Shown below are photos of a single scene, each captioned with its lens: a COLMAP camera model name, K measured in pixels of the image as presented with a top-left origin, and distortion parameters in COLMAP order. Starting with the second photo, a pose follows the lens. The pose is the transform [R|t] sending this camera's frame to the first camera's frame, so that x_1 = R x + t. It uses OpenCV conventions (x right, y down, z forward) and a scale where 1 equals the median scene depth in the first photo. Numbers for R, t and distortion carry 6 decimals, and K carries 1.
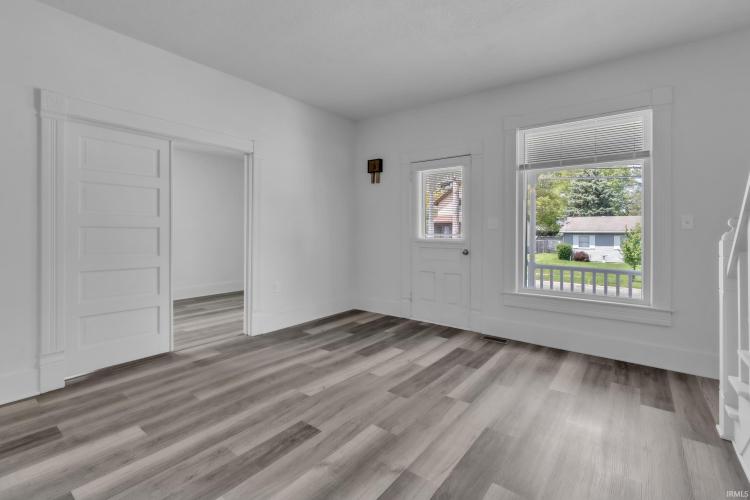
lens RADIAL K [[341.9, 0, 374.1], [0, 341.9, 231.9], [0, 0, 1]] dist [-0.009299, 0.000263]
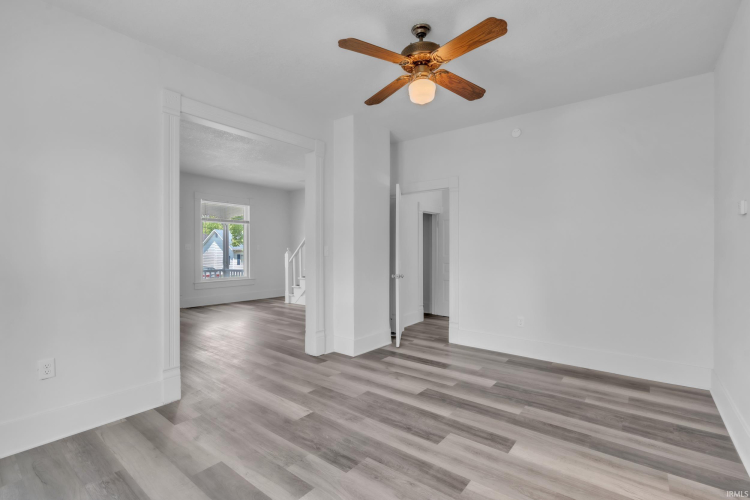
lens RADIAL K [[343.5, 0, 375.0], [0, 343.5, 250.0], [0, 0, 1]] dist [-0.003089, -0.000081]
pose [[0.017365, -0.008708, 0.999811, -2.142997], [-0.000580, 0.999962, 0.008720, -0.035986], [-0.999849, -0.000732, 0.017359, -0.061879]]
